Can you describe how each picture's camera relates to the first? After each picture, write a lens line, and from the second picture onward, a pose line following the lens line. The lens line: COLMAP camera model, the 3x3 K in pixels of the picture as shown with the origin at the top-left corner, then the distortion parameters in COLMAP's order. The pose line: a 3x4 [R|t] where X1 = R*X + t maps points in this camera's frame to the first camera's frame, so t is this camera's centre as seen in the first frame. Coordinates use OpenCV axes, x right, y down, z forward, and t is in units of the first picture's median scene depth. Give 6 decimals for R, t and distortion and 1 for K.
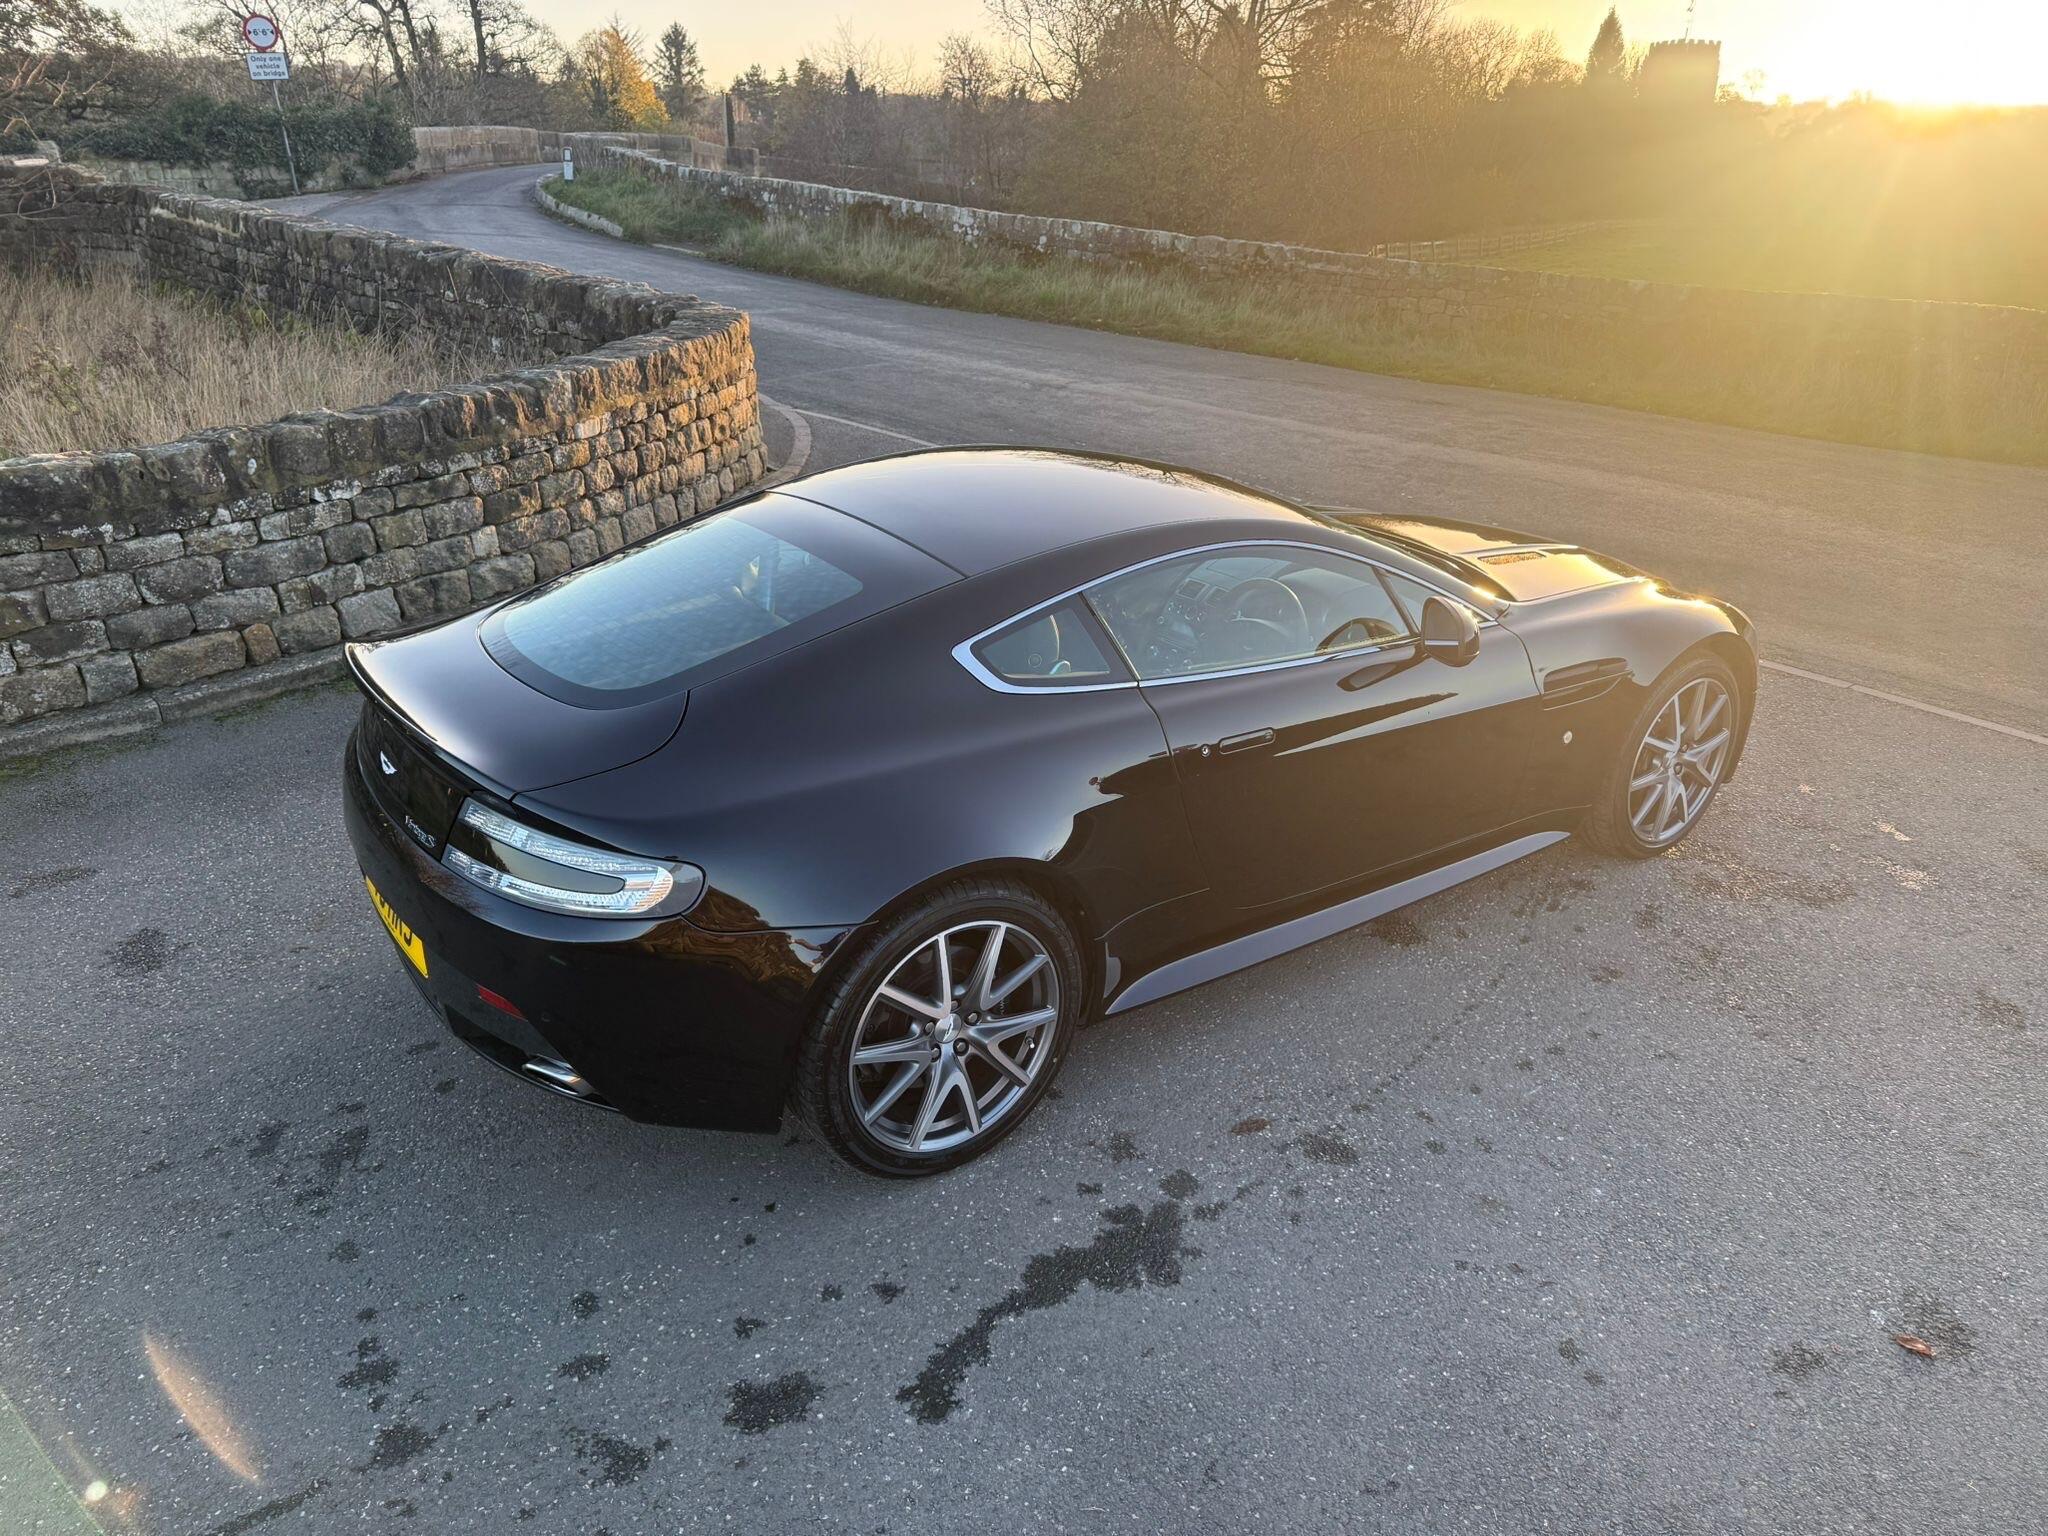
lens RADIAL K [[1490.9, 0, 1037.2], [0, 1490.9, 774.2], [0, 0, 1]] dist [-0.005127, -0.015781]
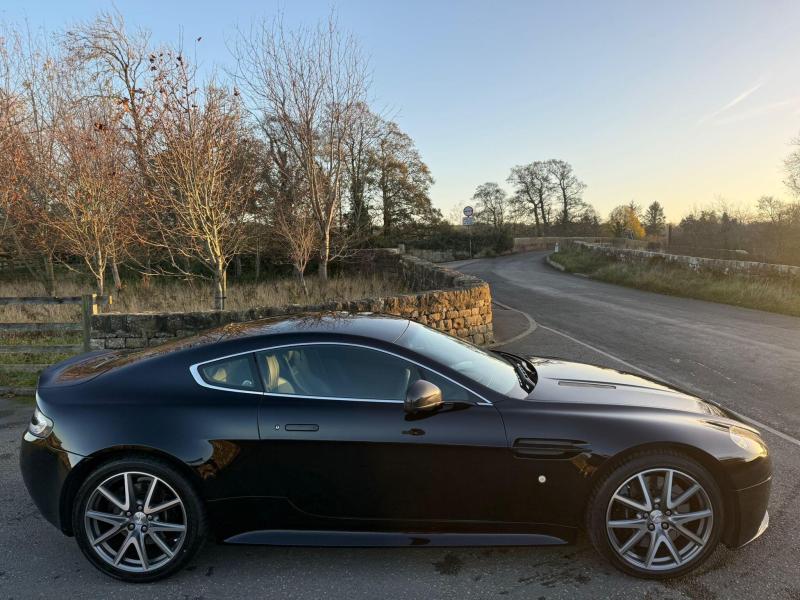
lens RADIAL K [[559.5, 0, 401.8], [0, 559.5, 300.6], [0, 0, 1]] dist [0.127029, -0.190686]
pose [[0.802942, 0.027631, -0.595416, 0.330362], [-0.205342, 0.950599, -0.232799, -0.015738], [0.559569, 0.309188, 0.768950, 0.159759]]
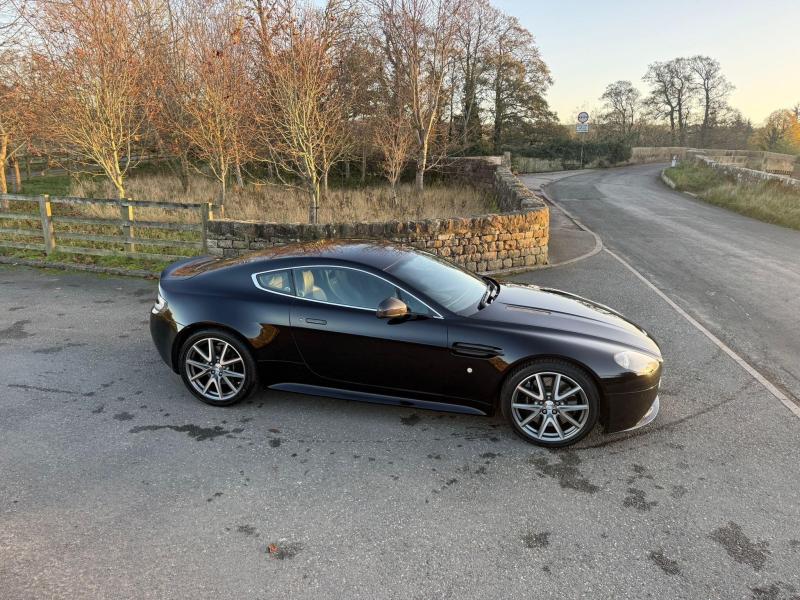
lens RADIAL K [[558.3, 0, 403.8], [0, 558.3, 301.8], [0, 0, 1]] dist [0.099547, -0.142623]
pose [[0.665758, 0.195234, -0.720174, 0.512648], [-0.297360, 0.954630, -0.016099, -0.045398], [0.684356, 0.224869, 0.693607, 0.104849]]
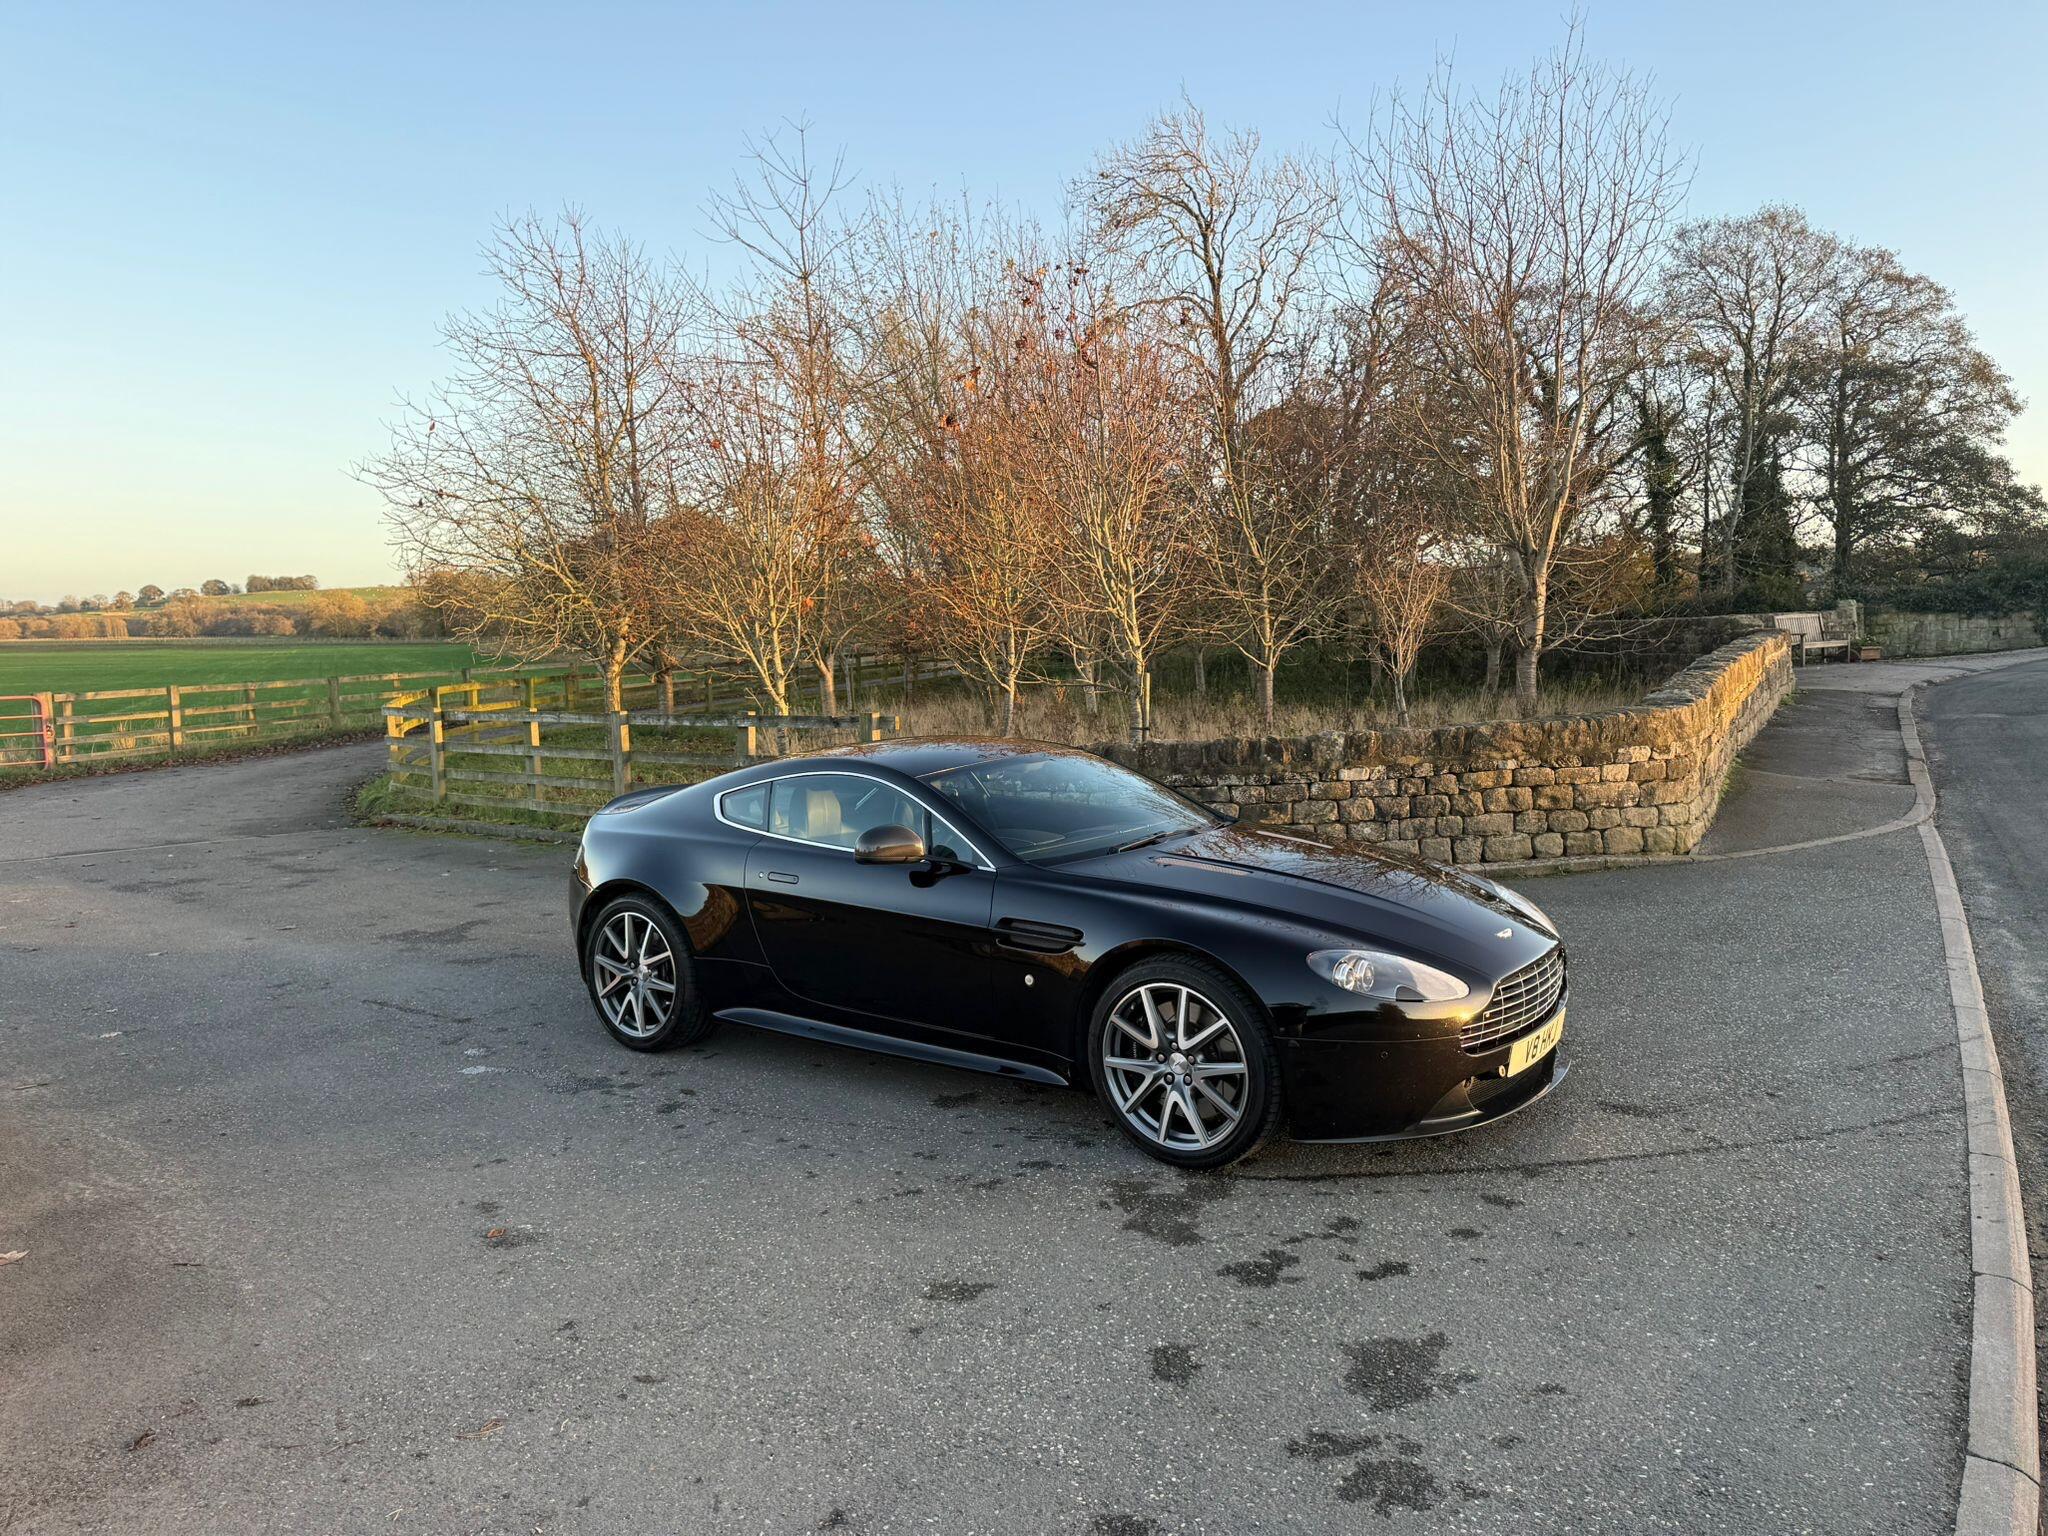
lens RADIAL K [[1432.3, 0, 1028.5], [0, 1432.3, 769.5], [0, 0, 1]] dist [0.127029, -0.190686]
pose [[0.312296, 0.058983, -0.948152, 0.773120], [-0.334358, 0.941033, -0.051588, -0.064373], [0.889200, 0.333133, 0.313602, 0.300453]]
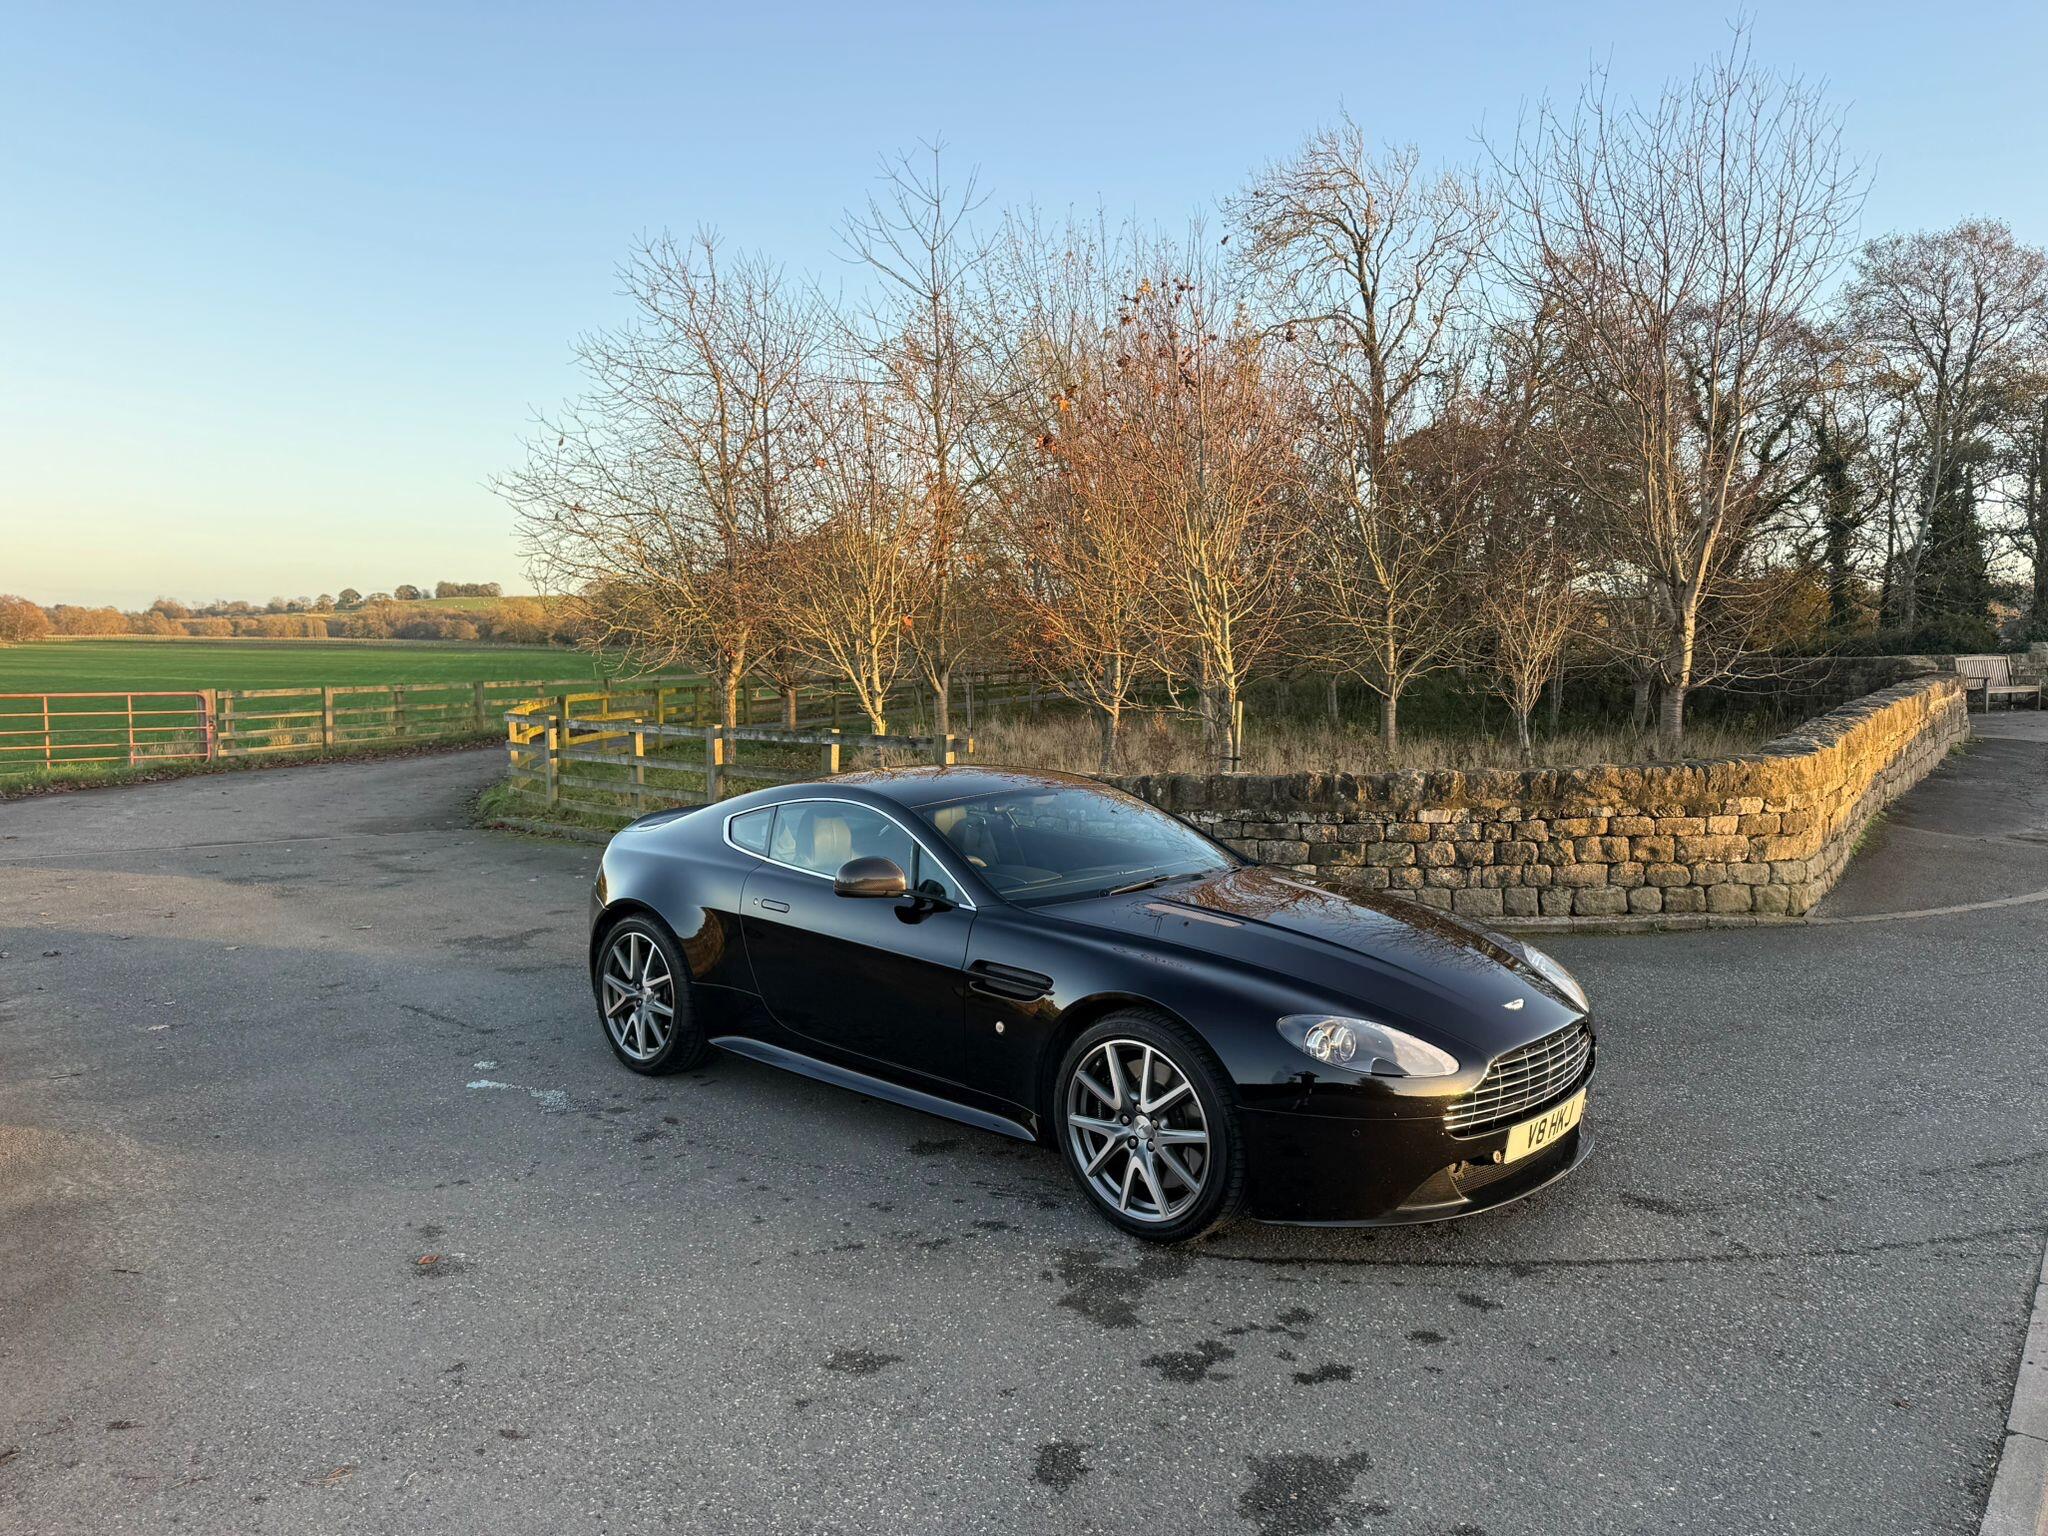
lens RADIAL K [[1439.1, 0, 1020.1], [0, 1439.1, 771.9], [0, 0, 1]] dist [0.094126, -0.117162]
pose [[0.207036, 0.056666, -0.976691, 0.763612], [-0.370498, 0.928506, -0.024667, -0.096702], [0.905465, 0.366969, 0.213229, 0.368713]]
